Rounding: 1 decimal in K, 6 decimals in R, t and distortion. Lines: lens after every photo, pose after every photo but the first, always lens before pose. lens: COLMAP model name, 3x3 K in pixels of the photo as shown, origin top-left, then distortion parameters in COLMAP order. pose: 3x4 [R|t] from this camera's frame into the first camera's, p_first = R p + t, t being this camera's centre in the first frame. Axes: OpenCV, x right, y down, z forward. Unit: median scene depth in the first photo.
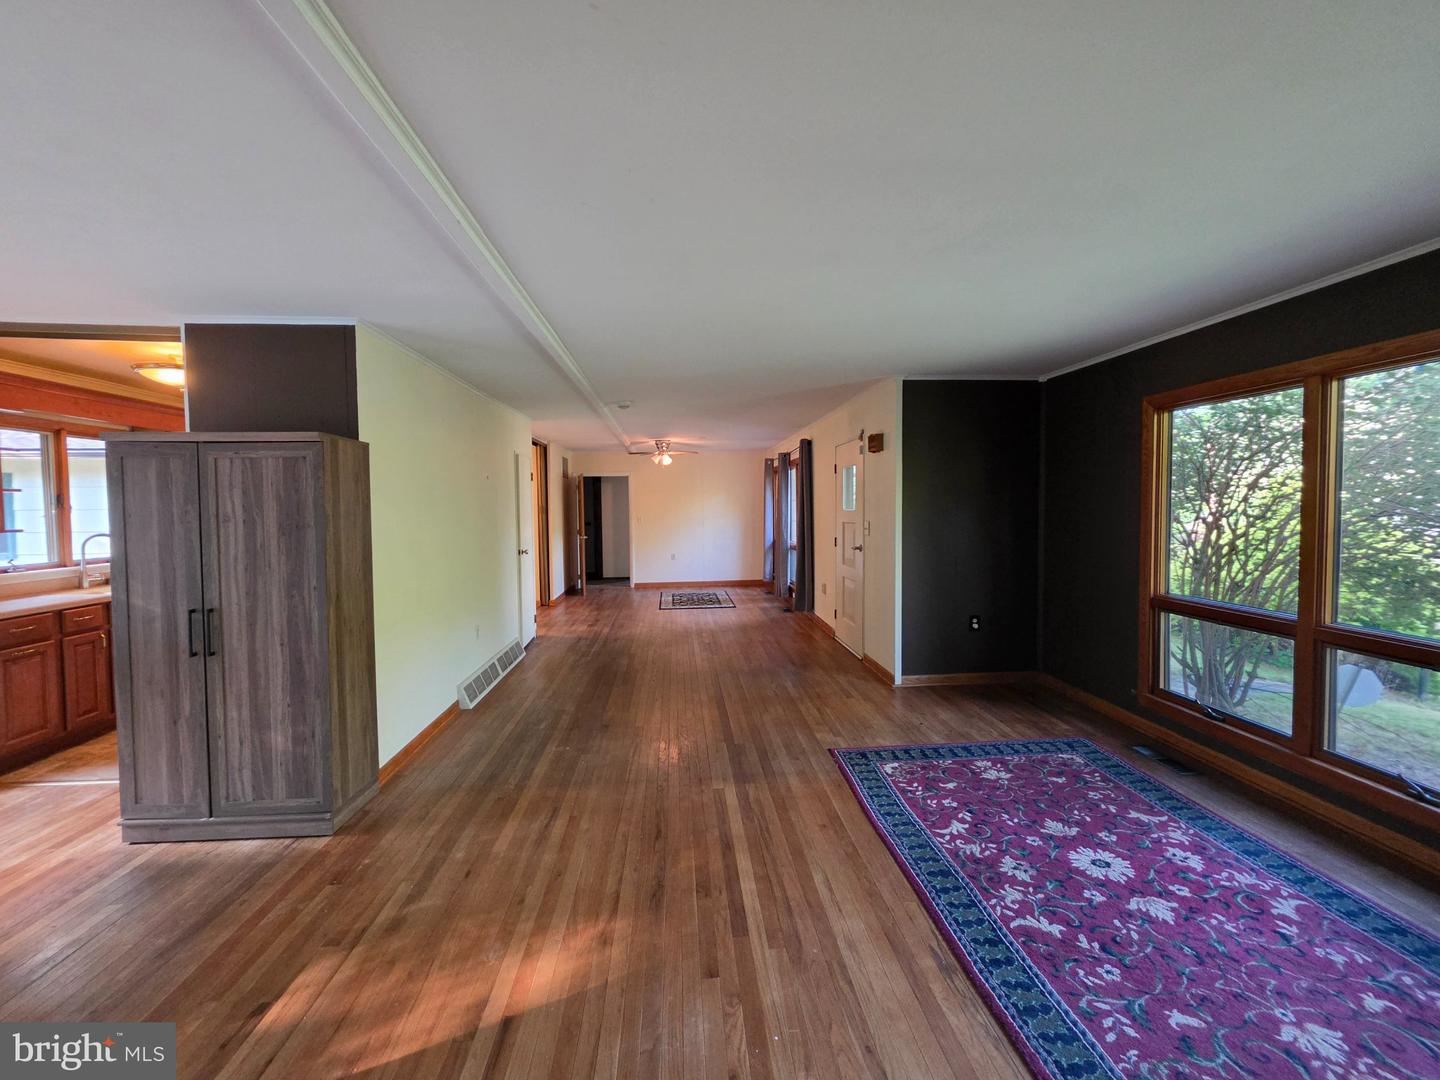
lens RADIAL K [[584.6, 0, 719.7], [0, 584.6, 529.3], [0, 0, 1]] dist [-0.002774, 0.000202]
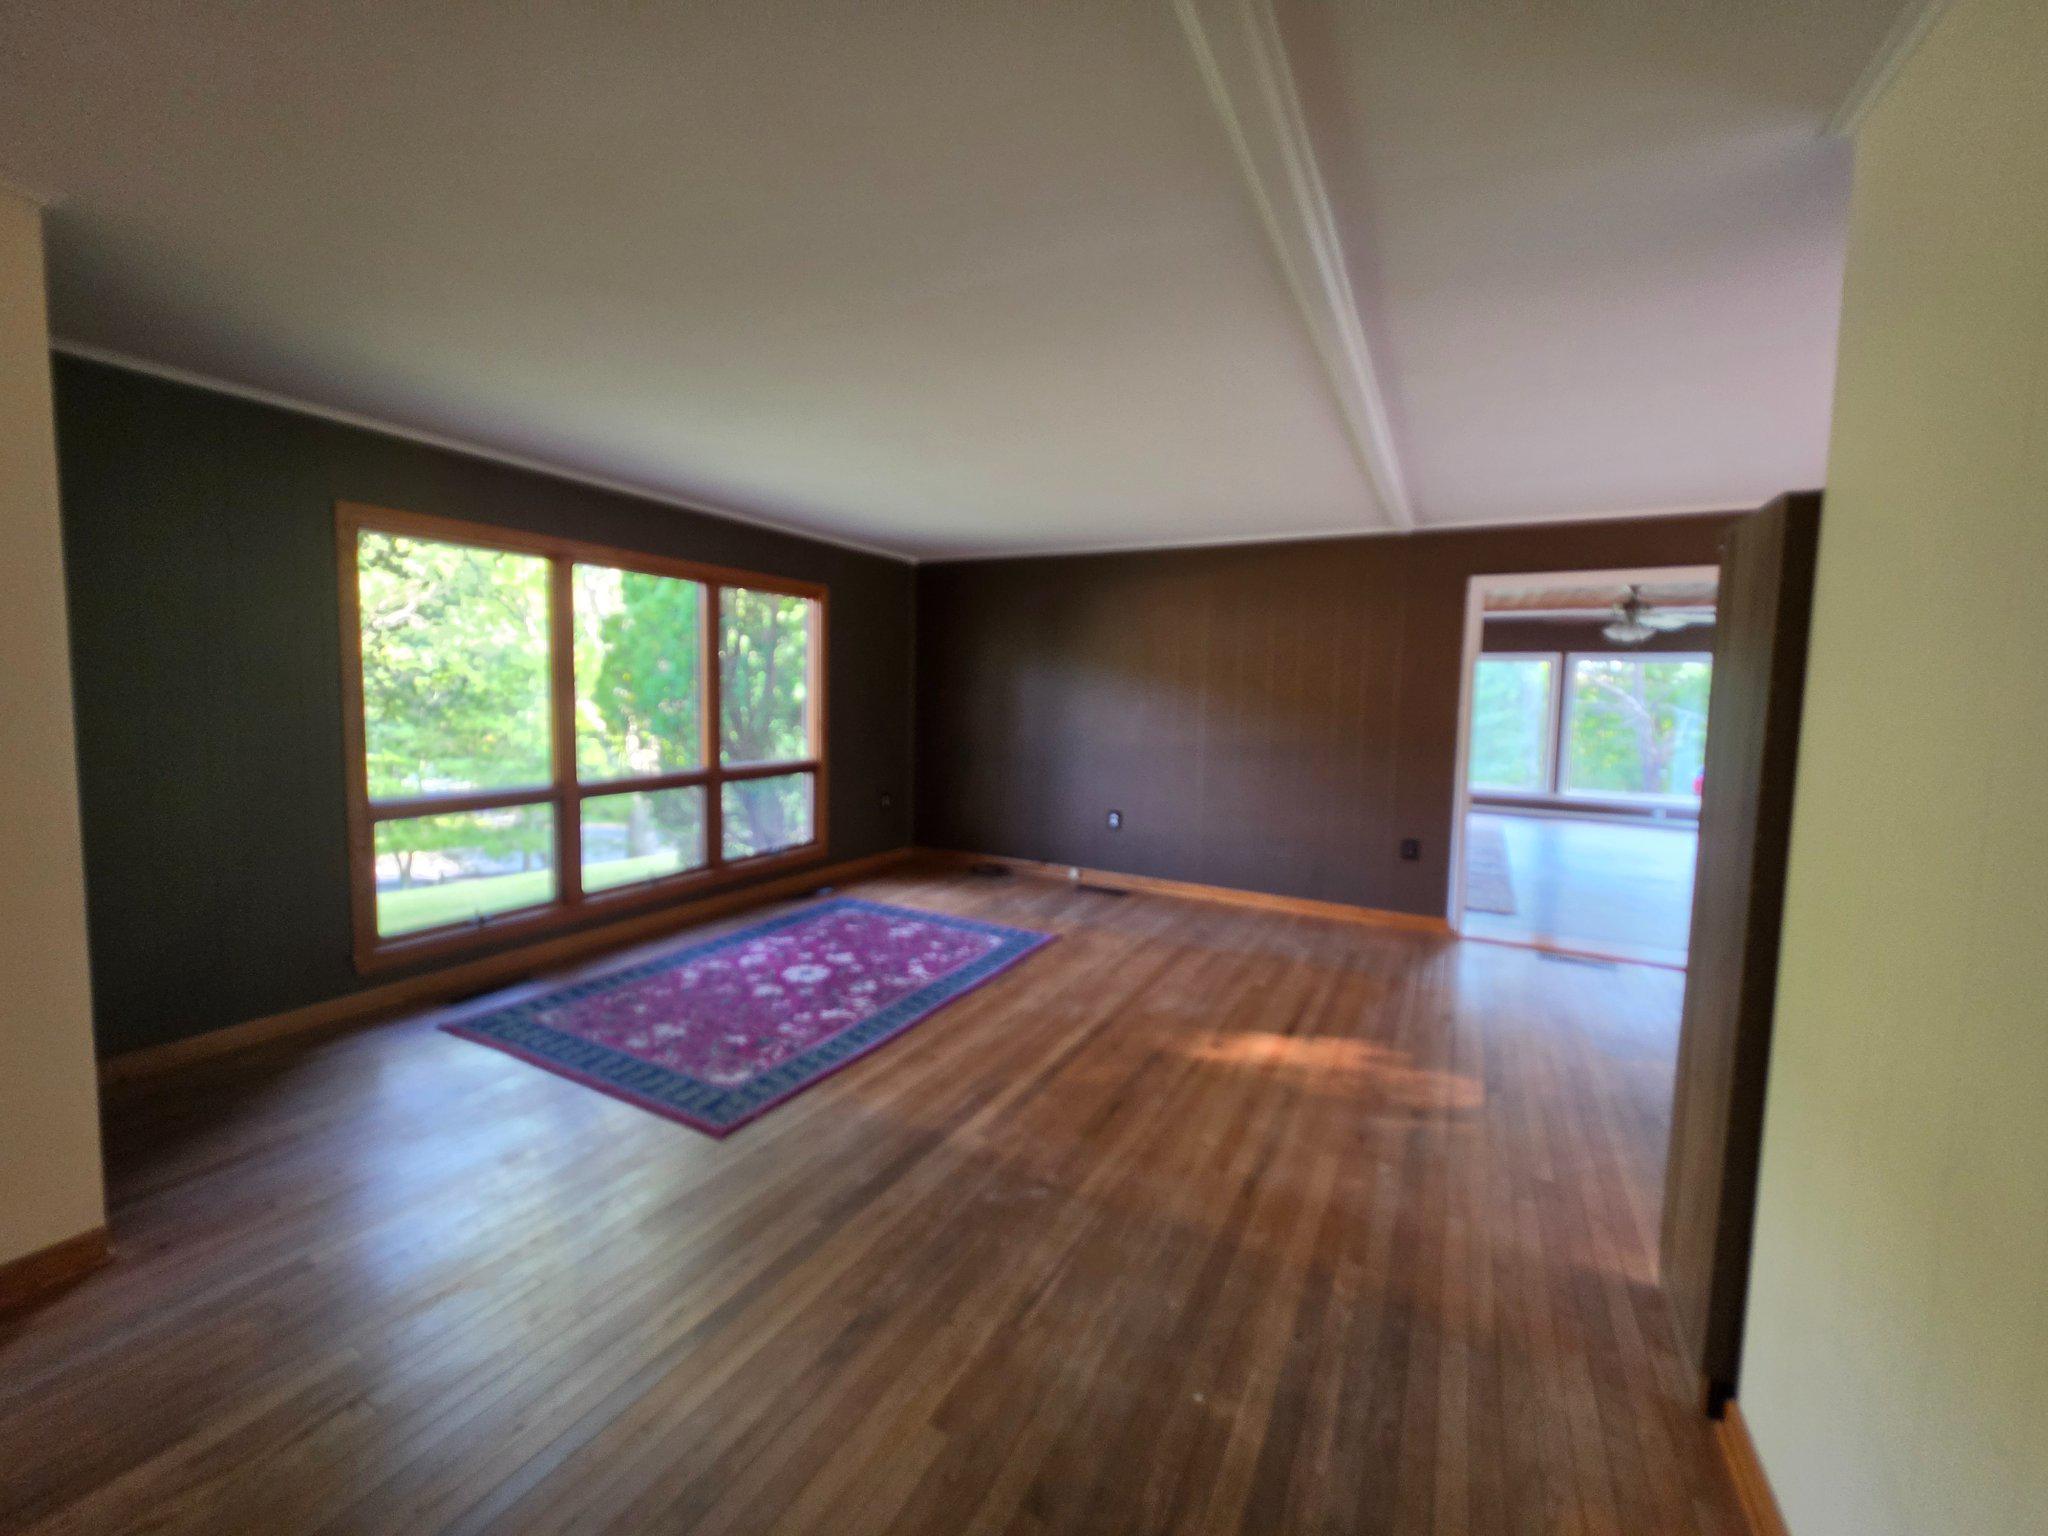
lens RADIAL K [[831.4, 0, 1021.7], [0, 831.4, 755.4], [0, 0, 1]] dist [-0.002774, 0.000202]
pose [[-0.843552, -0.050937, 0.534626, -0.518423], [0.008705, 0.994064, 0.108444, -0.049767], [-0.536977, 0.096132, -0.838102, 1.794596]]
